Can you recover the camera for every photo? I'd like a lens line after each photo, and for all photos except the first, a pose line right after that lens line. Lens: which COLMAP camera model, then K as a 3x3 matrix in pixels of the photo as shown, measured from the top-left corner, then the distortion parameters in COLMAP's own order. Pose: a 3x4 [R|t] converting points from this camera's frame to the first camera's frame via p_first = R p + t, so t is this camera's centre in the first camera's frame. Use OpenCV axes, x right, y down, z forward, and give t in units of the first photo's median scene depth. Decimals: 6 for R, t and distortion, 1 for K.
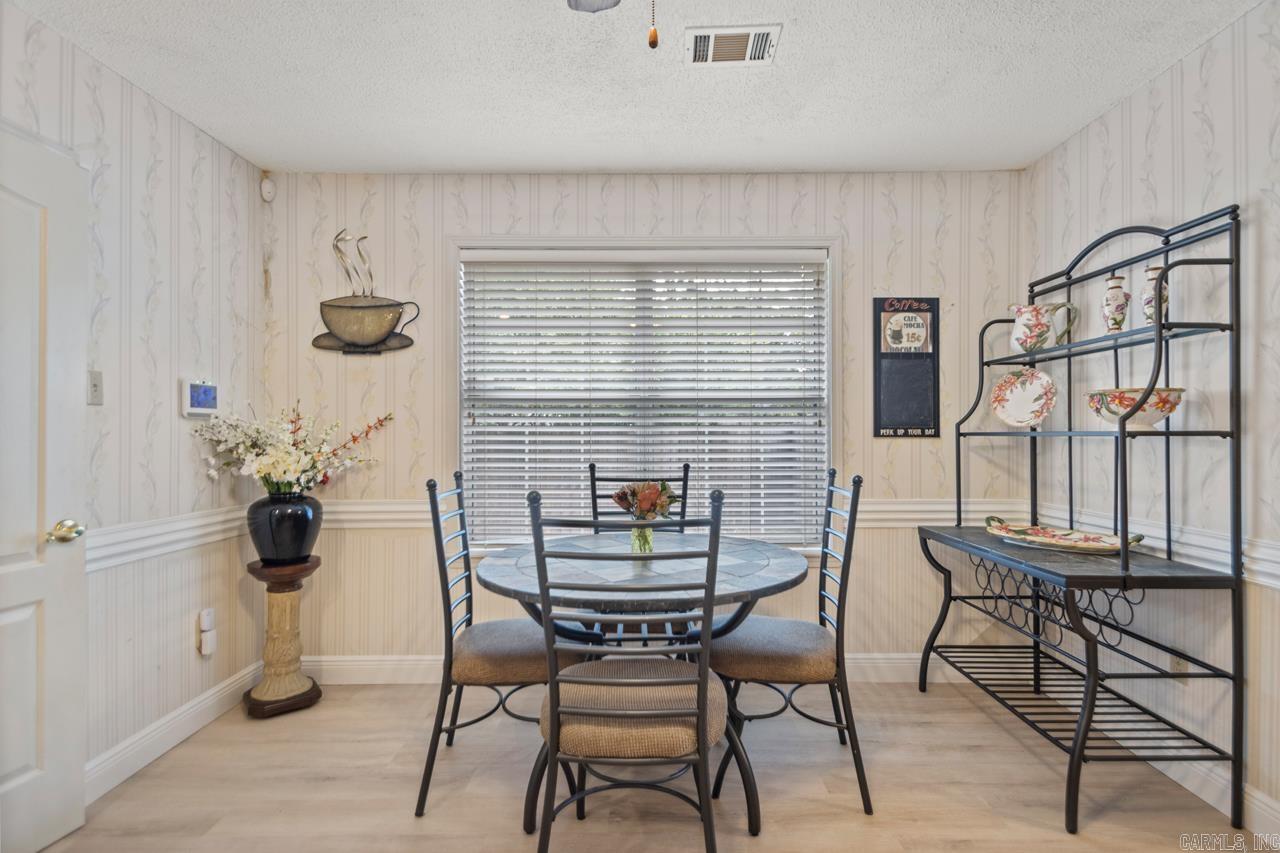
lens RADIAL K [[625.3, 0, 659.0], [0, 625.3, 430.7], [0, 0, 1]] dist [0.043522, -0.001757]
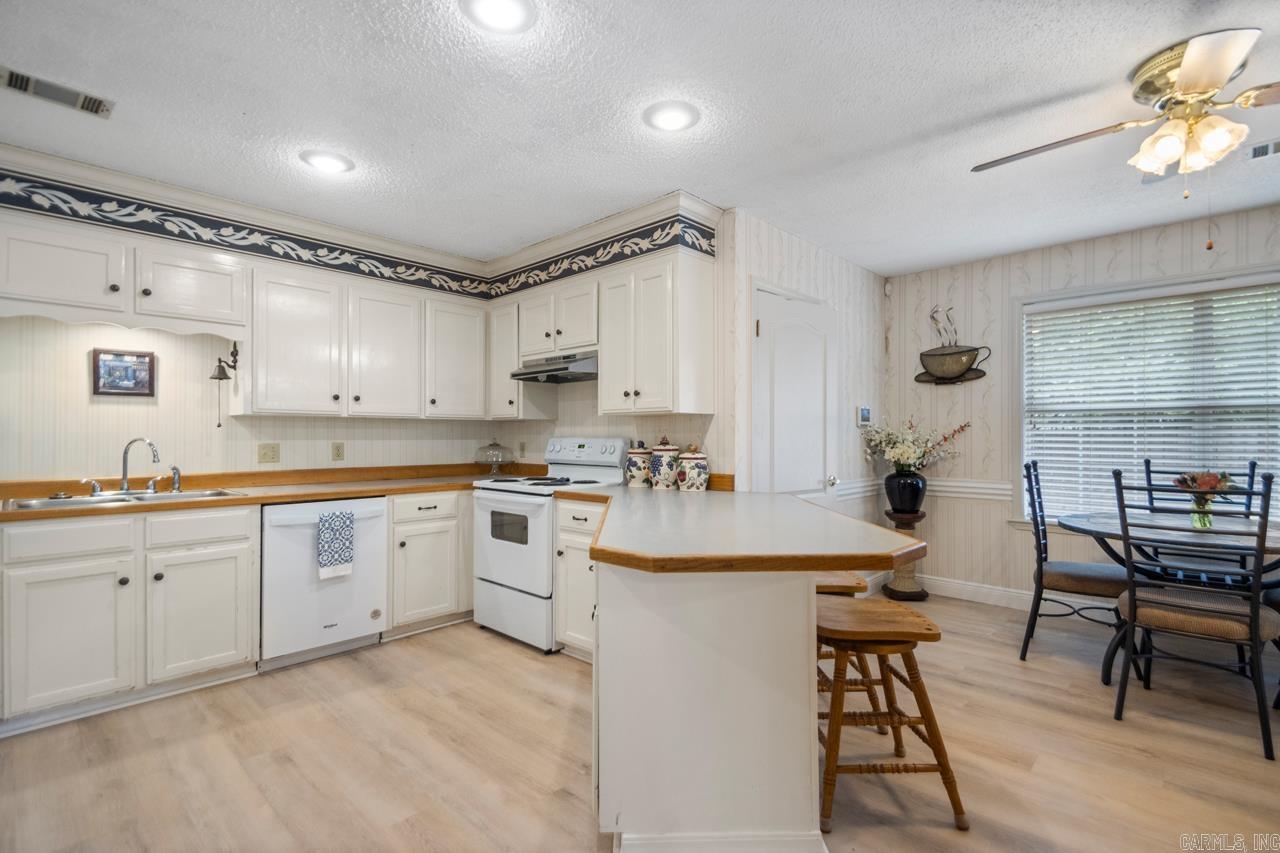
lens RADIAL K [[590.3, 0, 634.1], [0, 590.3, 434.1], [0, 0, 1]] dist [0.018580, -0.014239]
pose [[0.705768, -0.002015, -0.708440, 0.012271], [0.004528, 0.999988, 0.001667, -0.005482], [0.708429, -0.004385, 0.705769, -0.604687]]
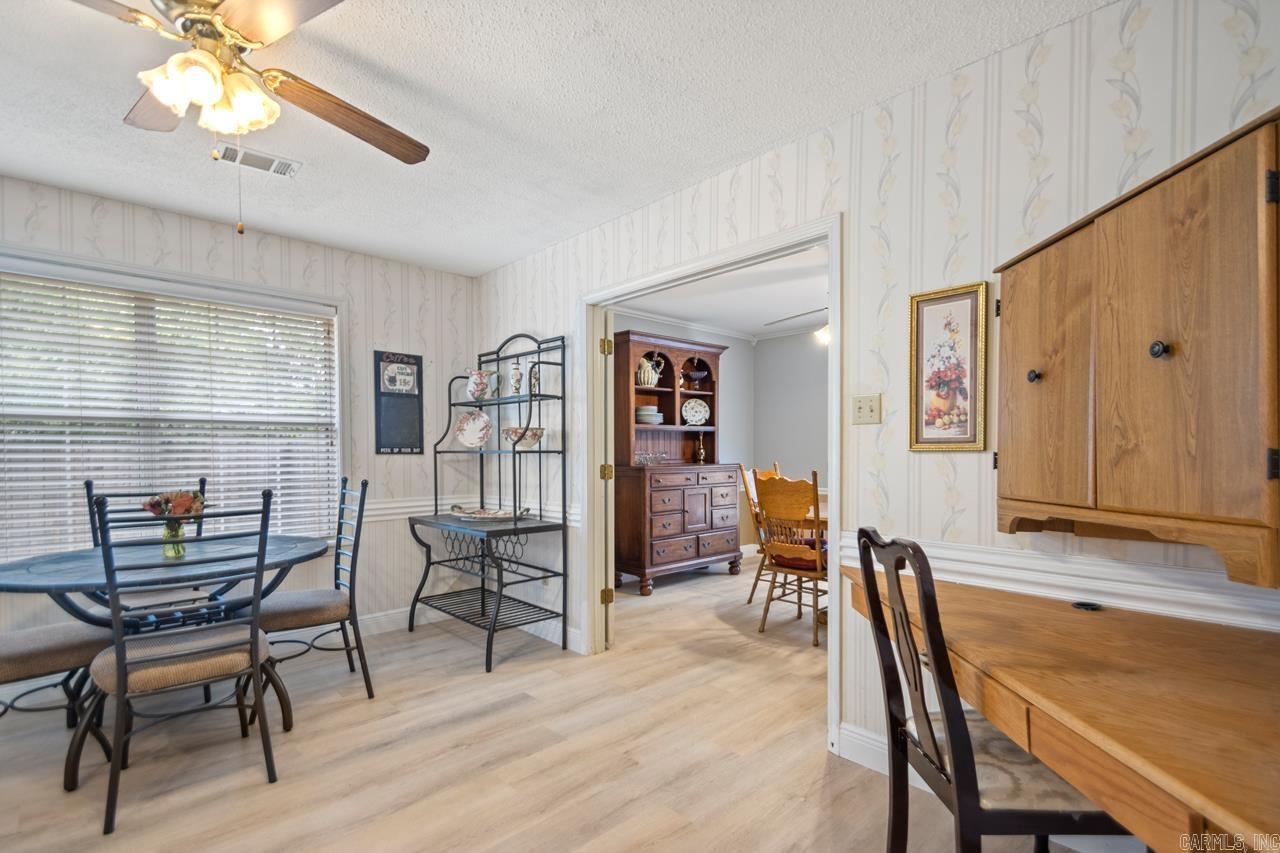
lens RADIAL K [[590.3, 0, 654.7], [0, 590.3, 465.6], [0, 0, 1]] dist [0.018580, -0.014239]
pose [[0.717846, -0.015647, 0.696026, -0.121259], [-0.004739, 0.999614, 0.027361, -0.003148], [-0.696186, -0.022939, 0.717495, -0.352618]]
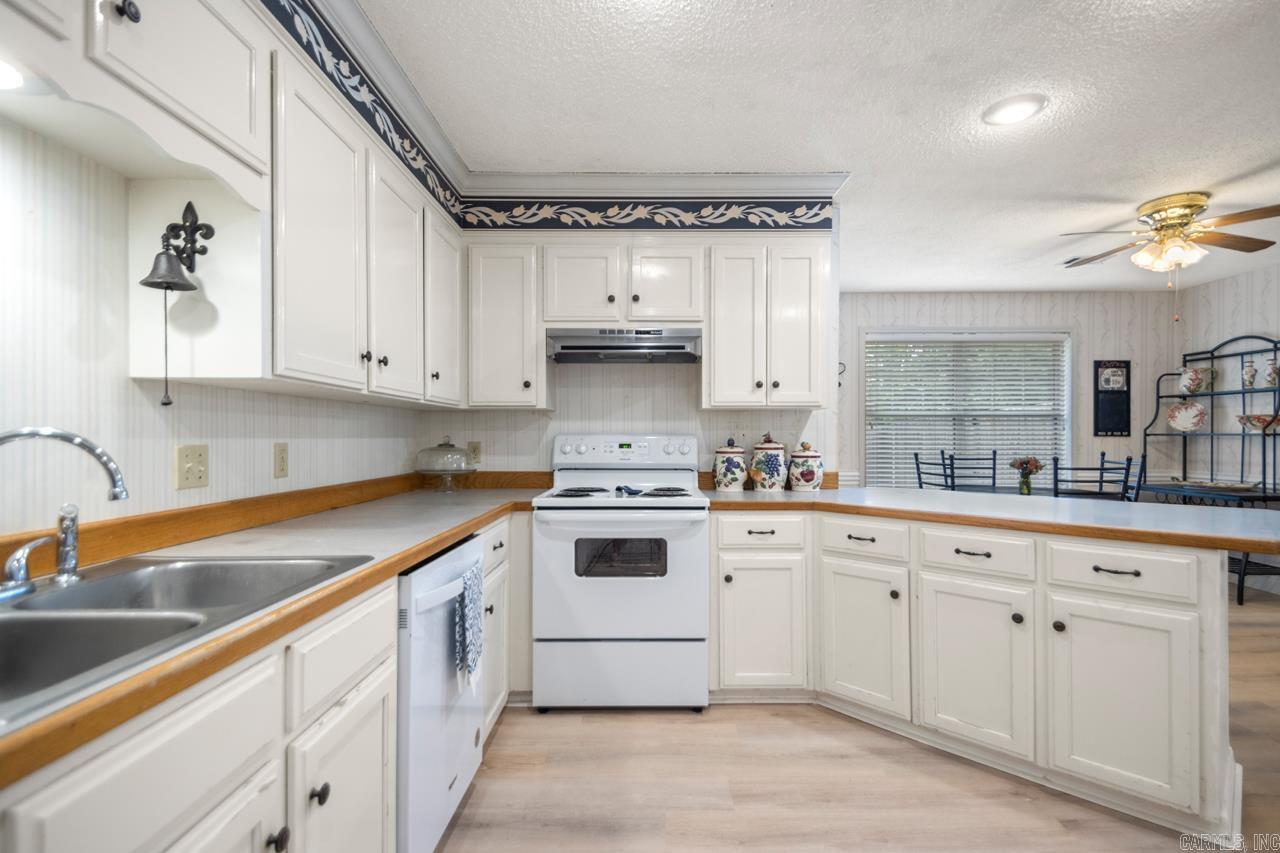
lens RADIAL K [[590.3, 0, 634.9], [0, 590.3, 441.9], [0, 0, 1]] dist [0.018580, -0.014239]
pose [[0.999693, 0.002526, -0.024657, -1.022786], [-0.002099, 0.999848, 0.017323, -0.001122], [0.024697, -0.017265, 0.999546, -0.817615]]
